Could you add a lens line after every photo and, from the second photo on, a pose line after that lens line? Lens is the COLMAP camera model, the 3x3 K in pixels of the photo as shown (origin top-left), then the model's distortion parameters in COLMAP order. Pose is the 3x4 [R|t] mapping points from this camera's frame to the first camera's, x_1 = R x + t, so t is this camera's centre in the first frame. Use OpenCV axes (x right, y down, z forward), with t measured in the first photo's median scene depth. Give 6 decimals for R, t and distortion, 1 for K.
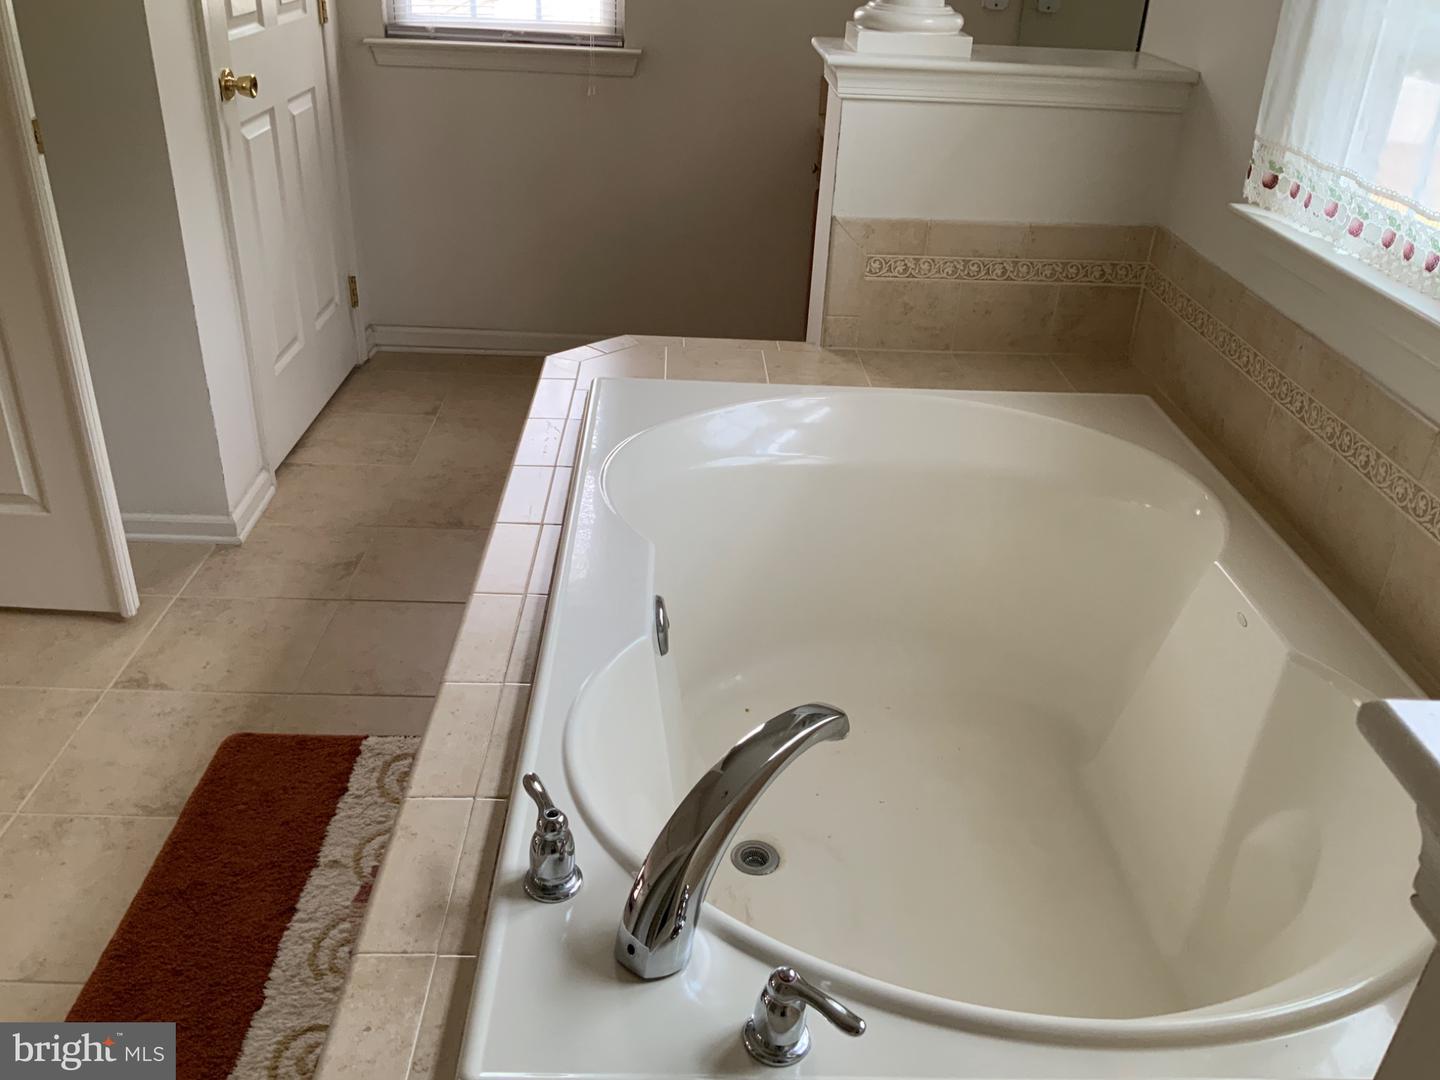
lens RADIAL K [[1185.7, 0, 721.5], [0, 1185.7, 538.4], [0, 0, 1]] dist [0.107904, -0.223645]
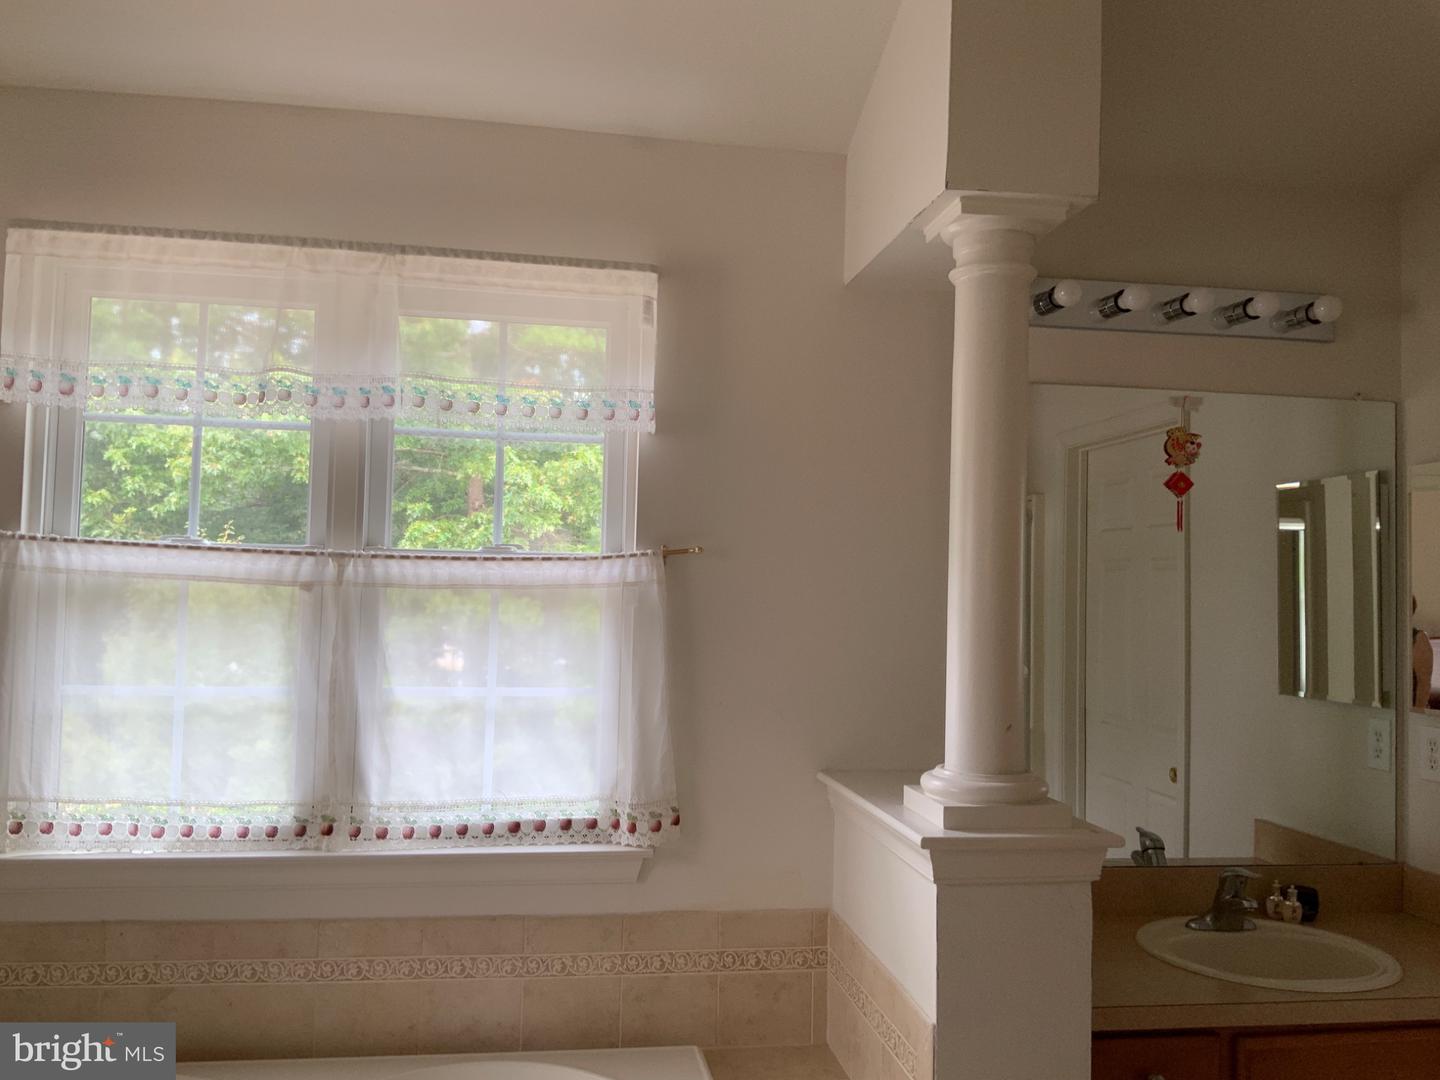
lens RADIAL K [[1185.7, 0, 721.5], [0, 1185.7, 538.4], [0, 0, 1]] dist [0.107904, -0.223645]
pose [[-0.131184, -0.003839, 0.991351, -0.630885], [0.440826, 0.895462, 0.061802, -0.246356], [-0.887954, 0.445121, -0.115778, 0.294749]]
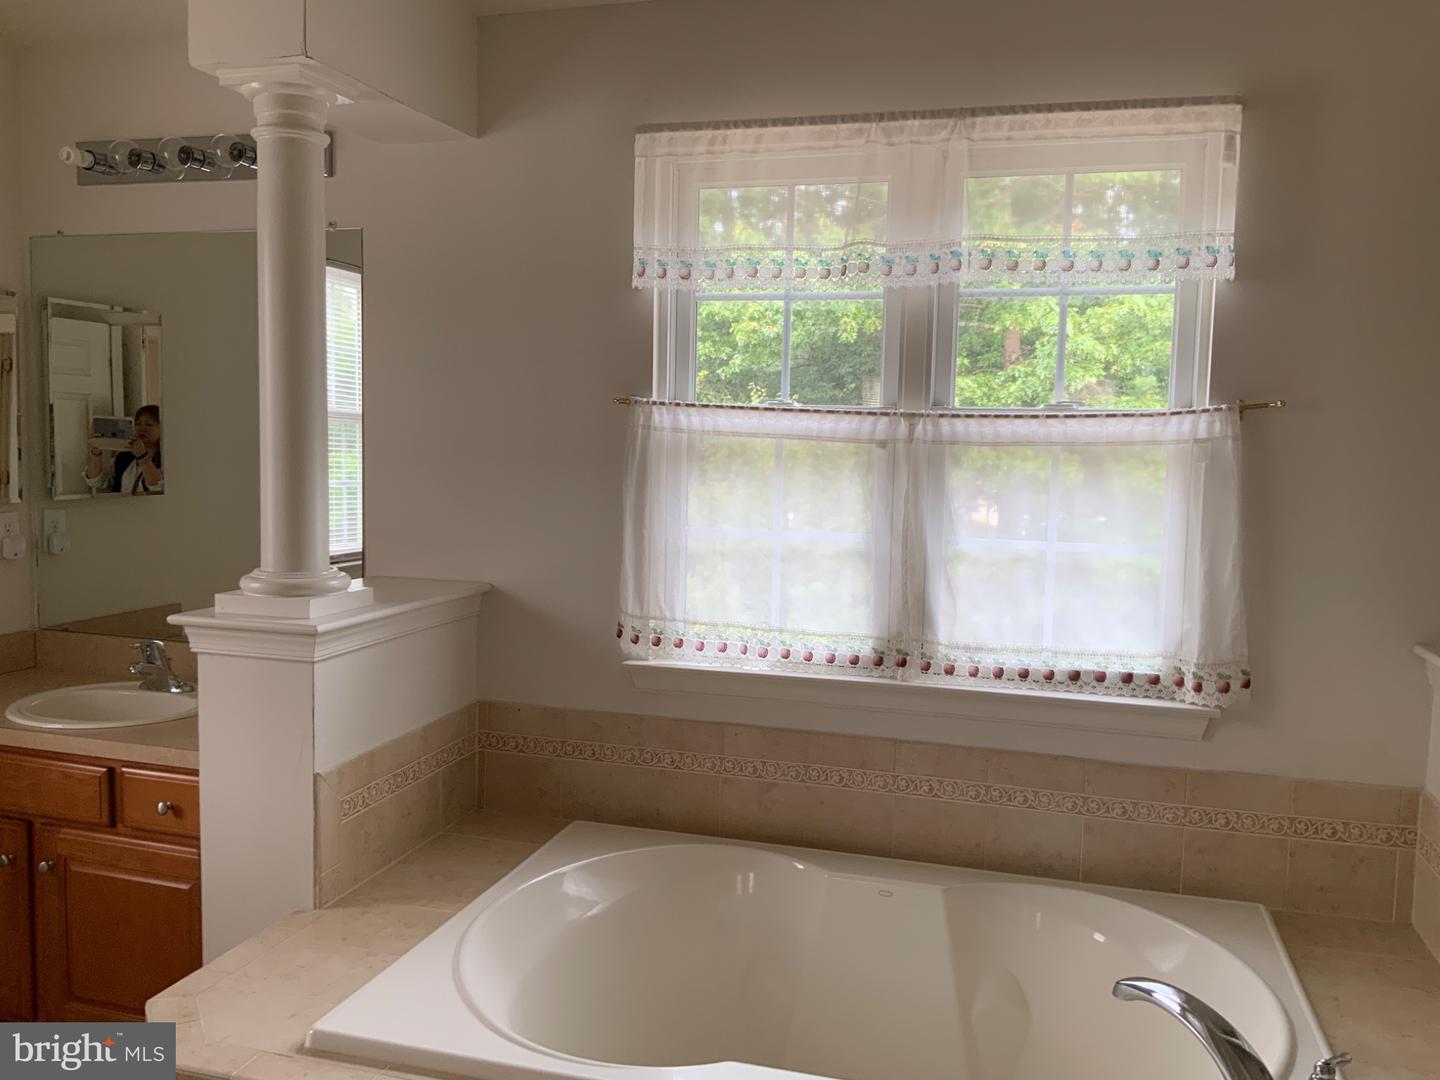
lens RADIAL K [[1185.7, 0, 721.5], [0, 1185.7, 538.4], [0, 0, 1]] dist [0.107904, -0.223645]
pose [[0.302617, -0.121414, 0.945347, -0.678577], [0.441531, 0.896865, -0.026152, -0.259786], [-0.844674, 0.425314, 0.325015, 0.310857]]
